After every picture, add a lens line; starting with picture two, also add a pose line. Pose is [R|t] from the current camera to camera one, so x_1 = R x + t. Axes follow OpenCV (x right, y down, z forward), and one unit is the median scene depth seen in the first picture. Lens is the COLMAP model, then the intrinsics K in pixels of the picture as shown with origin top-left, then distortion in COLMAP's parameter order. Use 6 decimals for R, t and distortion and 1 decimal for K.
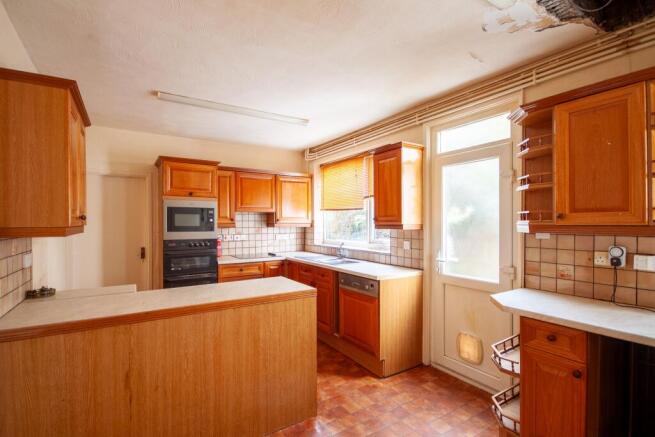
lens RADIAL K [[313.9, 0, 313.2], [0, 313.9, 226.0], [0, 0, 1]] dist [-0.000783, -0.002182]
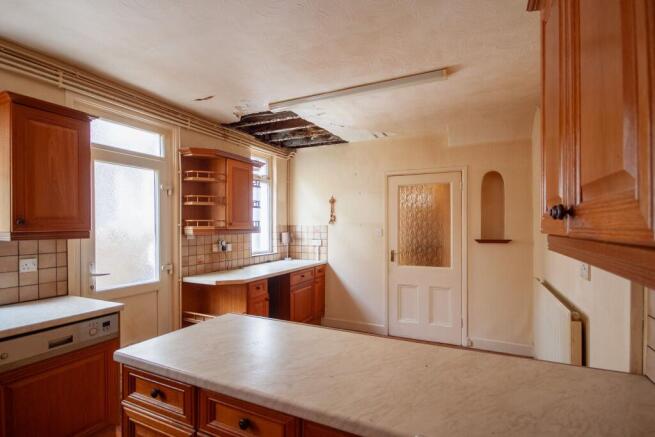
lens RADIAL K [[313.9, 0, 328.1], [0, 313.9, 223.2], [0, 0, 1]] dist [-0.000783, -0.002182]
pose [[-0.546033, 0.002191, 0.837761, -0.441493], [0.003300, 0.999994, -0.000465, -0.015930], [-0.837757, 0.002511, -0.546037, 0.684980]]
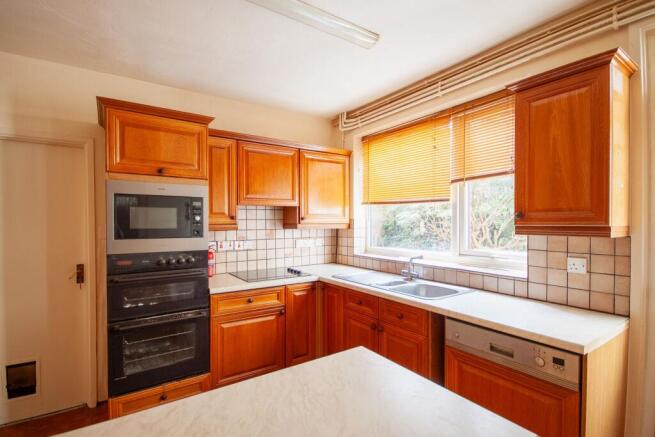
lens RADIAL K [[313.9, 0, 323.9], [0, 313.9, 227.5], [0, 0, 1]] dist [-0.000783, -0.002182]
pose [[0.997949, -0.000827, 0.064009, -0.130154], [0.000307, 0.999967, 0.008143, -0.005860], [-0.064013, -0.008107, 0.997916, 0.408413]]
